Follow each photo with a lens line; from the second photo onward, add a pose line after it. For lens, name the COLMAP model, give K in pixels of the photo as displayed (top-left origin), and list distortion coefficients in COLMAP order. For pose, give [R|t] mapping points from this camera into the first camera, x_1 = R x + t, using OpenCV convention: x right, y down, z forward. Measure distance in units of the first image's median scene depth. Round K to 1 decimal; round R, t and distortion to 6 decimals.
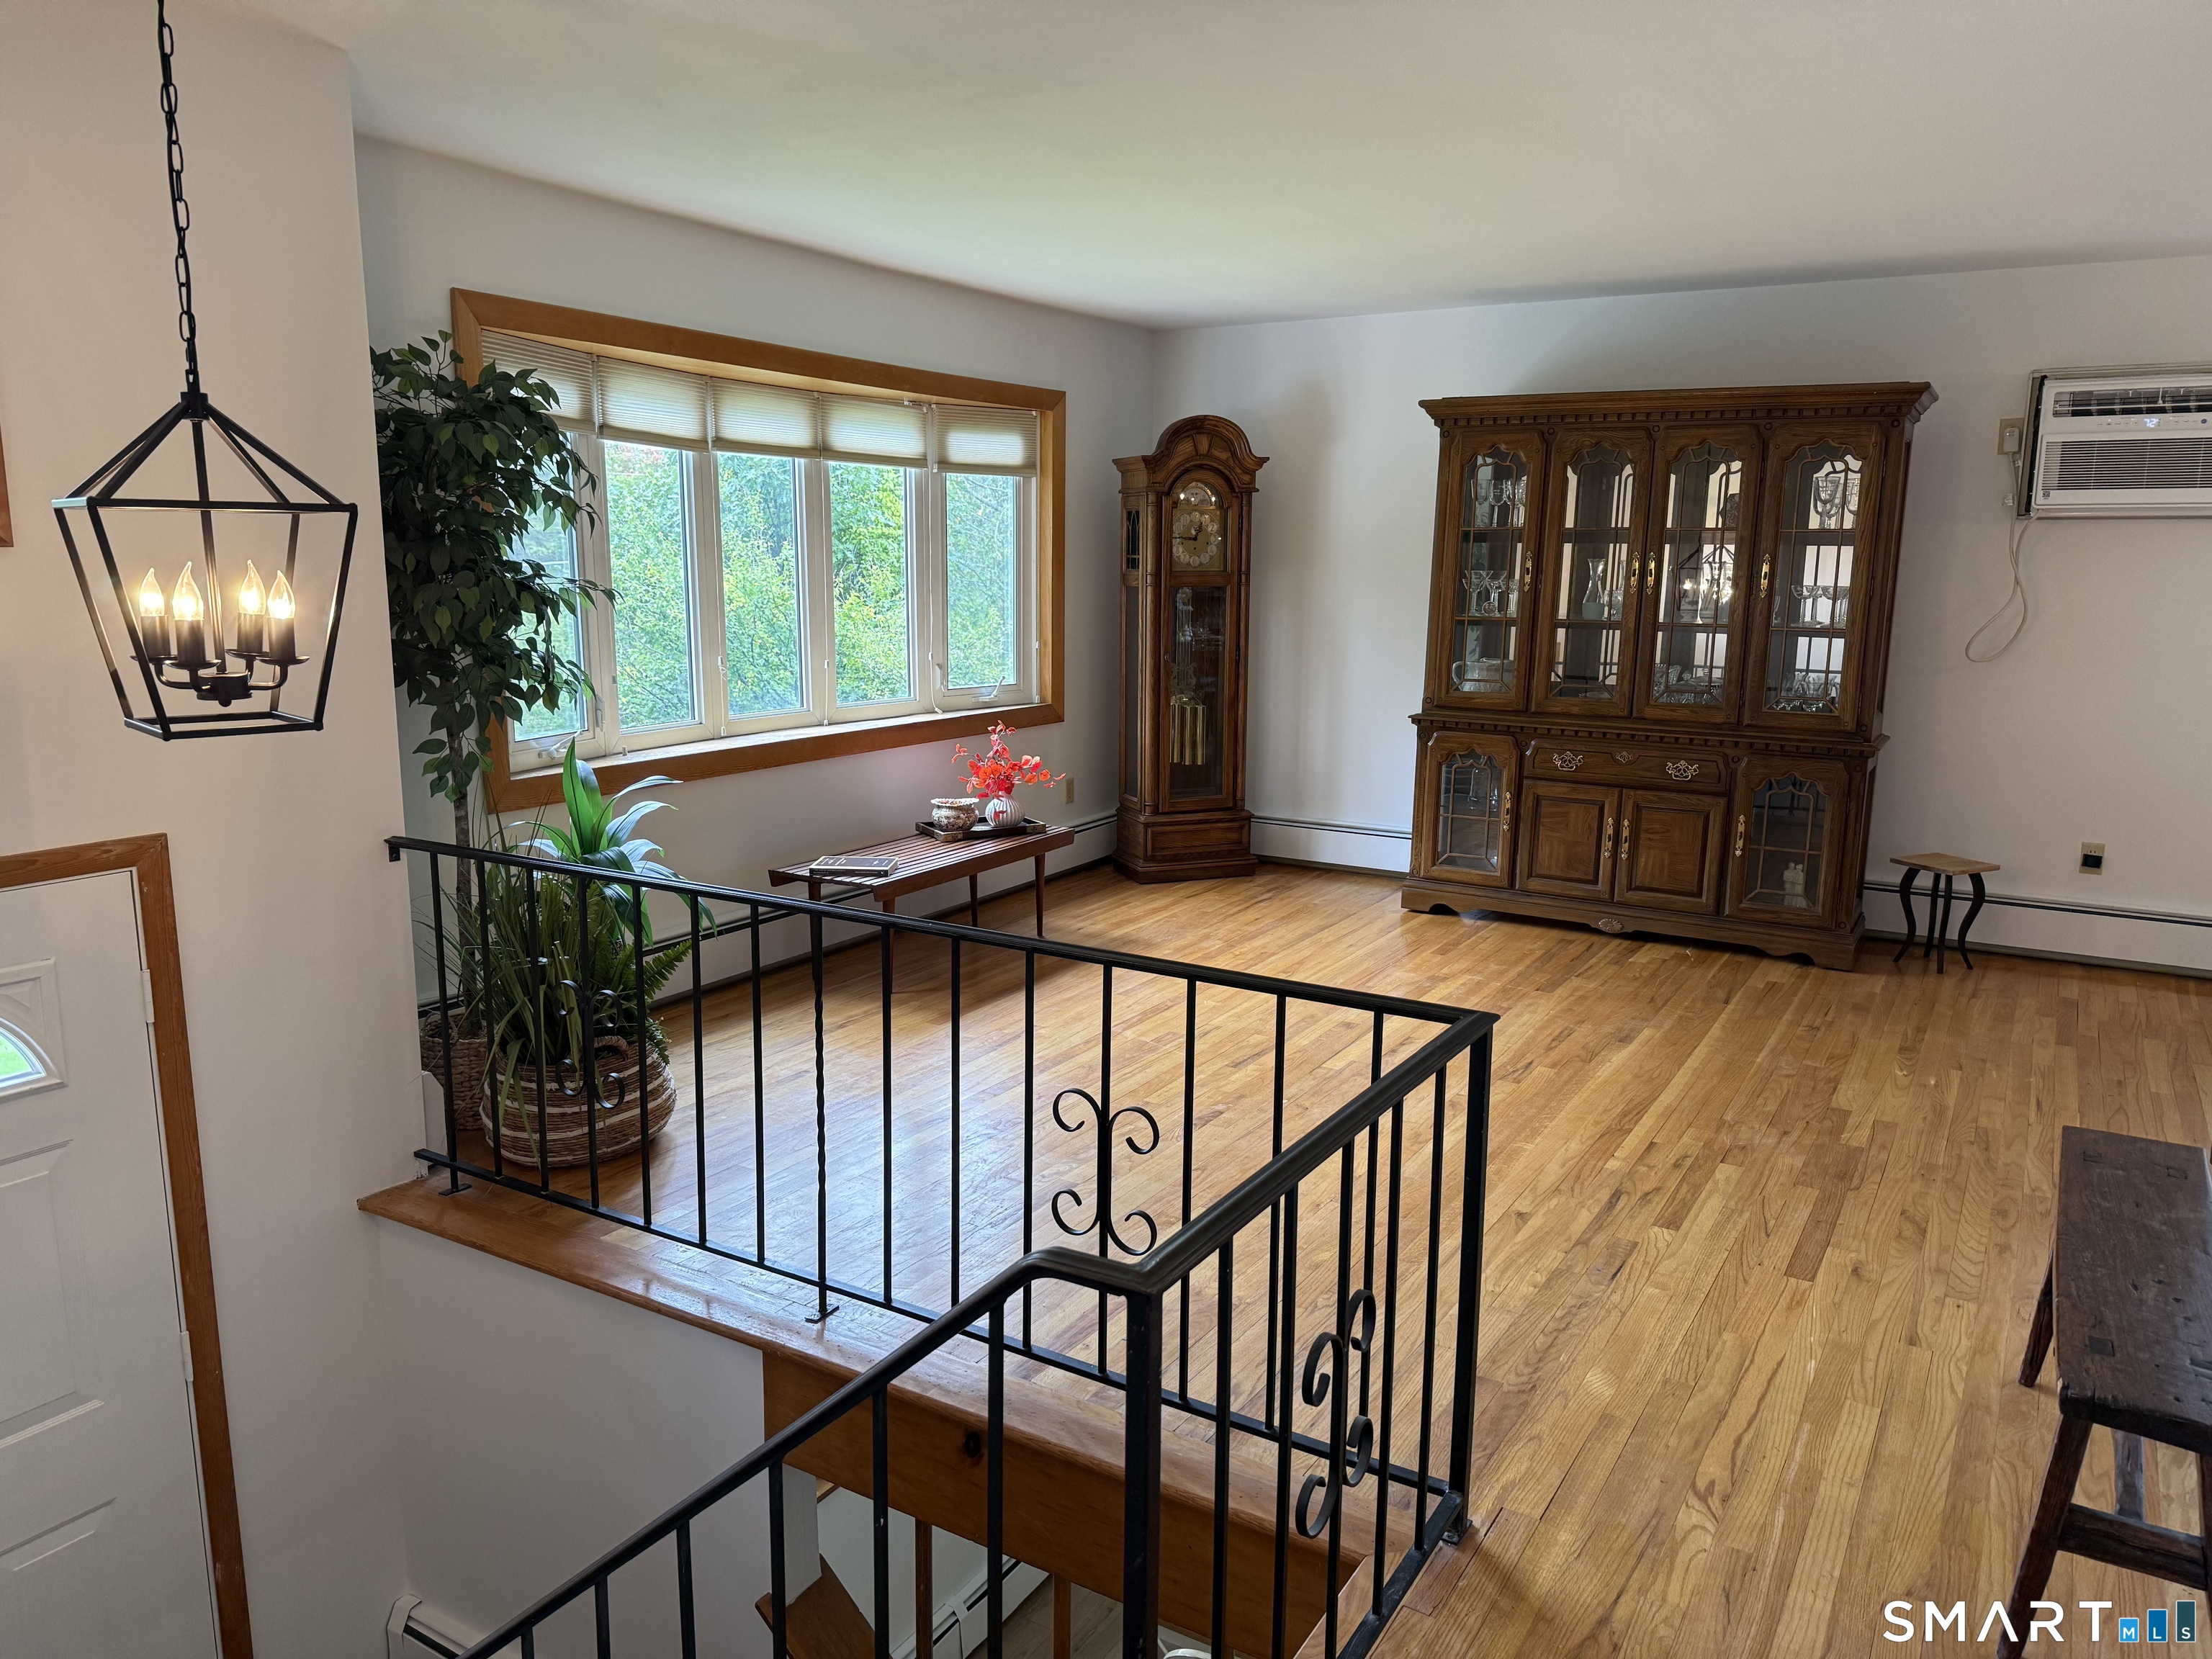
lens RADIAL K [[1555.3, 0, 1107.4], [0, 1555.3, 836.3], [0, 0, 1]] dist [0.025195, -0.037953]
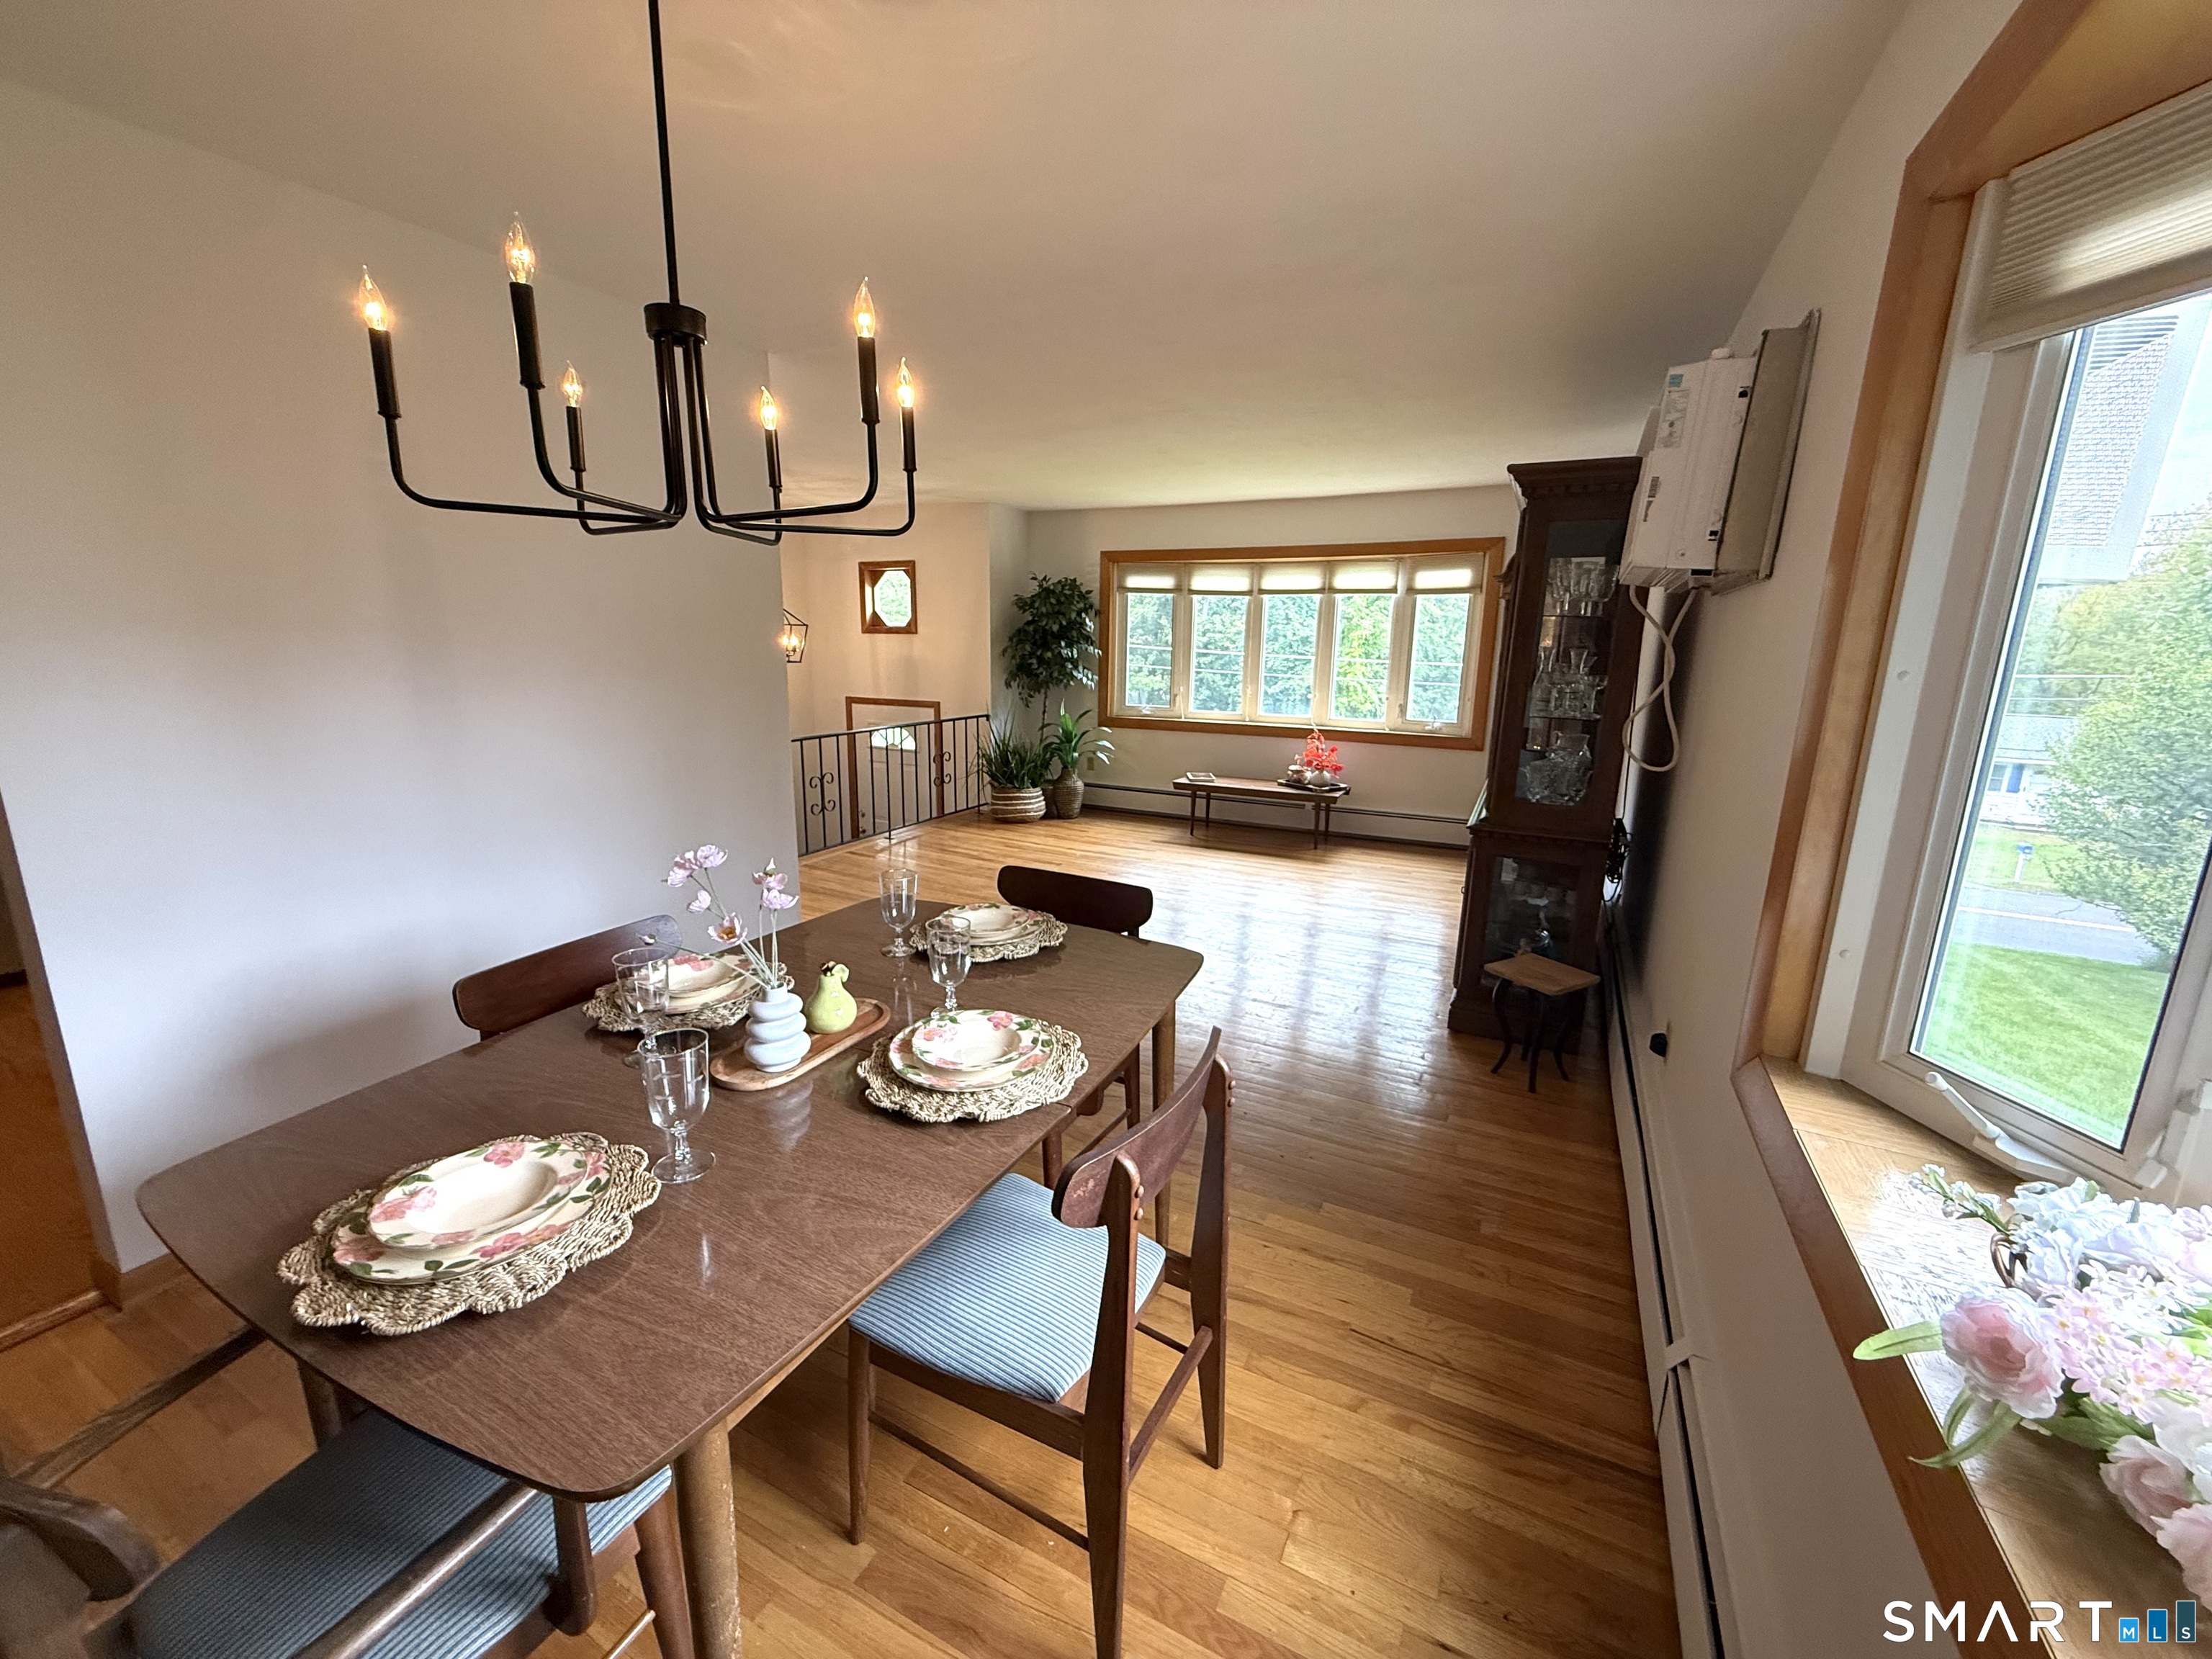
lens RADIAL K [[888.1, 0, 1104.5], [0, 888.1, 831.1], [0, 0, 1]] dist [-0.000429, 0.000583]
pose [[0.075788, 0.204959, -0.975832, 0.935142], [-0.189147, 0.963833, 0.187749, -0.104992], [0.979020, 0.170346, 0.111814, 0.621152]]
